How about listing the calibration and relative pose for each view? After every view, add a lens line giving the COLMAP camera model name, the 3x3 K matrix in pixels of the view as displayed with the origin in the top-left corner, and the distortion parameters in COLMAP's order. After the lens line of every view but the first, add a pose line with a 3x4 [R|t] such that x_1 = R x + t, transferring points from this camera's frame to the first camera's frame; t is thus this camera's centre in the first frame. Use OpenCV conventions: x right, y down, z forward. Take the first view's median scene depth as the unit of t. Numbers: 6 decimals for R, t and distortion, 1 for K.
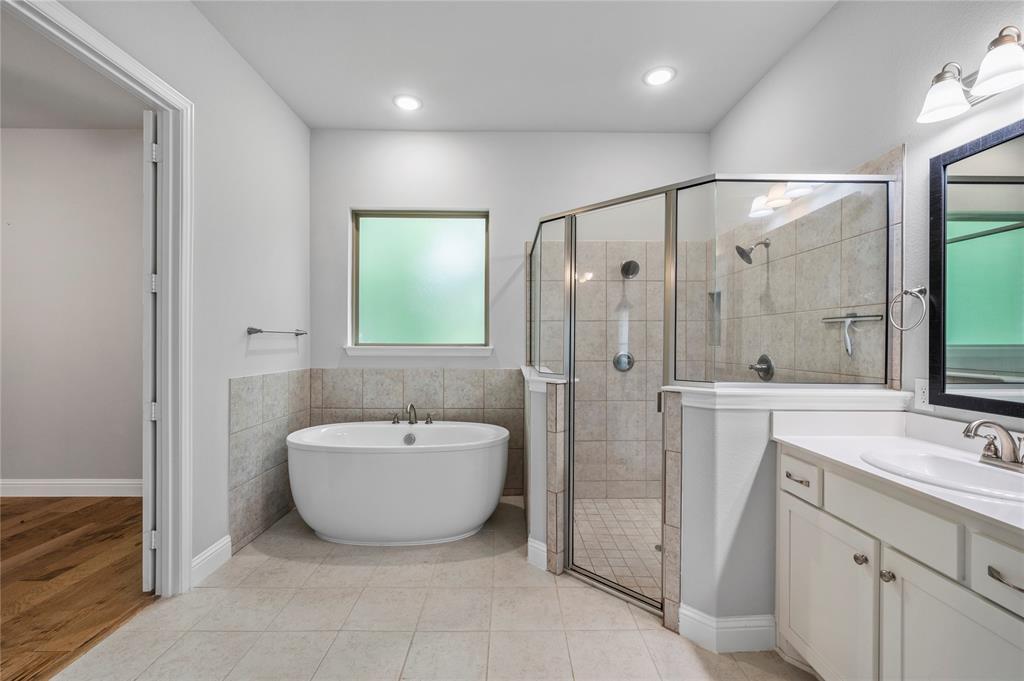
lens RADIAL K [[437.1, 0, 515.0], [0, 437.1, 343.8], [0, 0, 1]] dist [0.000820, 0.000428]
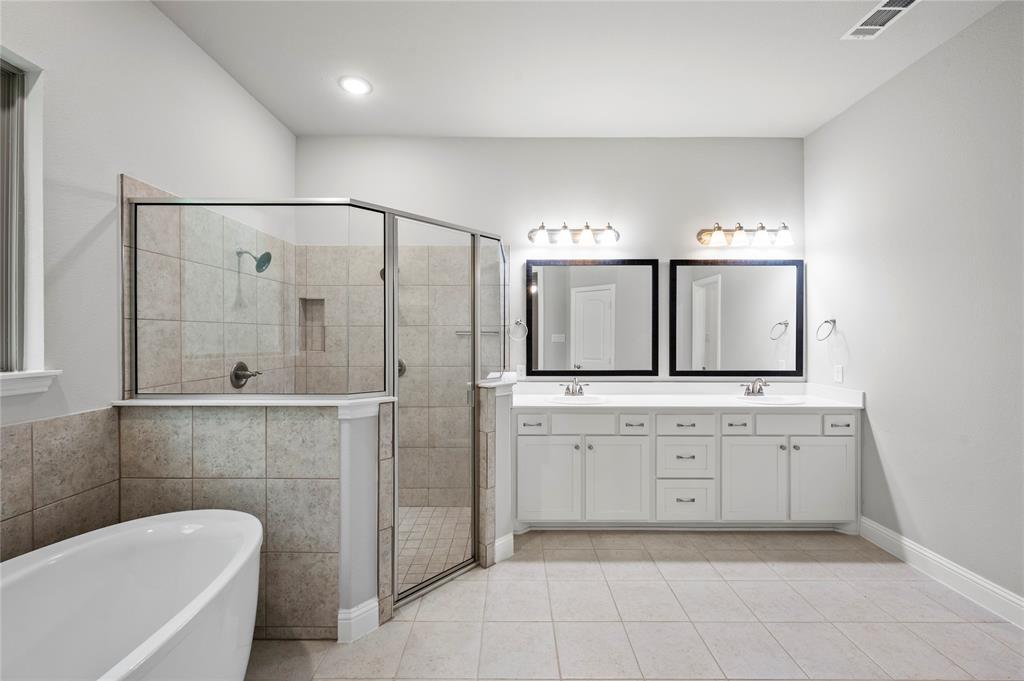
lens RADIAL K [[408.4, 0, 514.3], [0, 408.4, 340.0], [0, 0, 1]] dist [0.001096, 0.000034]
pose [[0.005255, -0.009793, 0.999938, -0.894033], [0.007075, 0.999927, 0.009756, -0.049203], [-0.999961, 0.007023, 0.005324, 0.923209]]
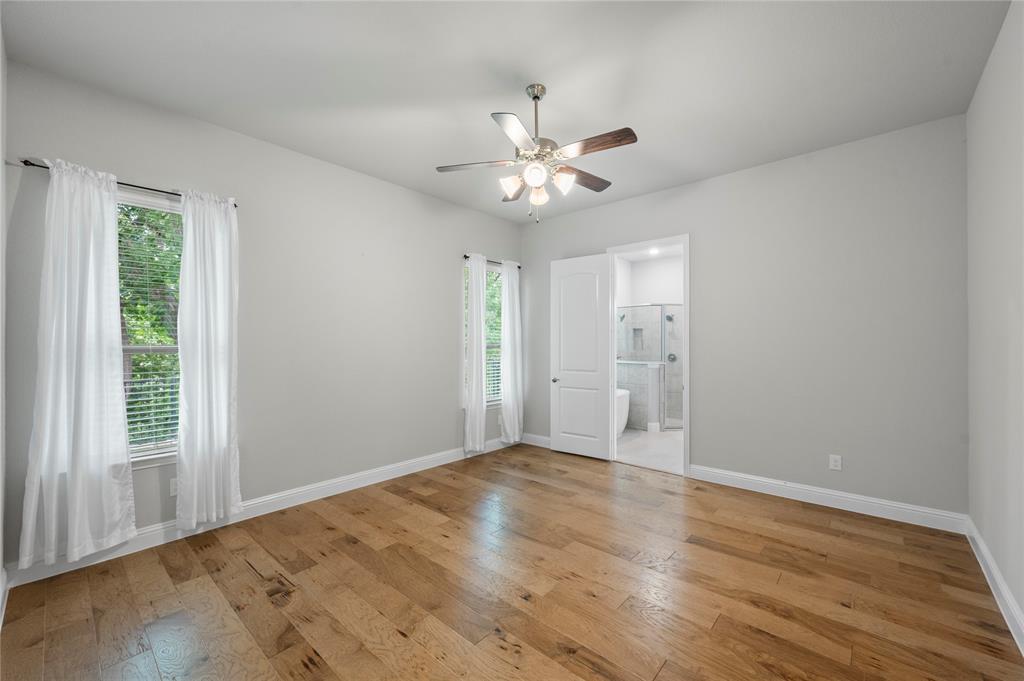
lens RADIAL K [[408.4, 0, 514.3], [0, 408.4, 340.0], [0, 0, 1]] dist [0.001096, 0.000034]
pose [[0.669361, 0.002101, 0.742934, -3.161408], [0.009521, 0.999890, -0.011406, -0.057118], [-0.742876, 0.014708, 0.669267, -0.090620]]
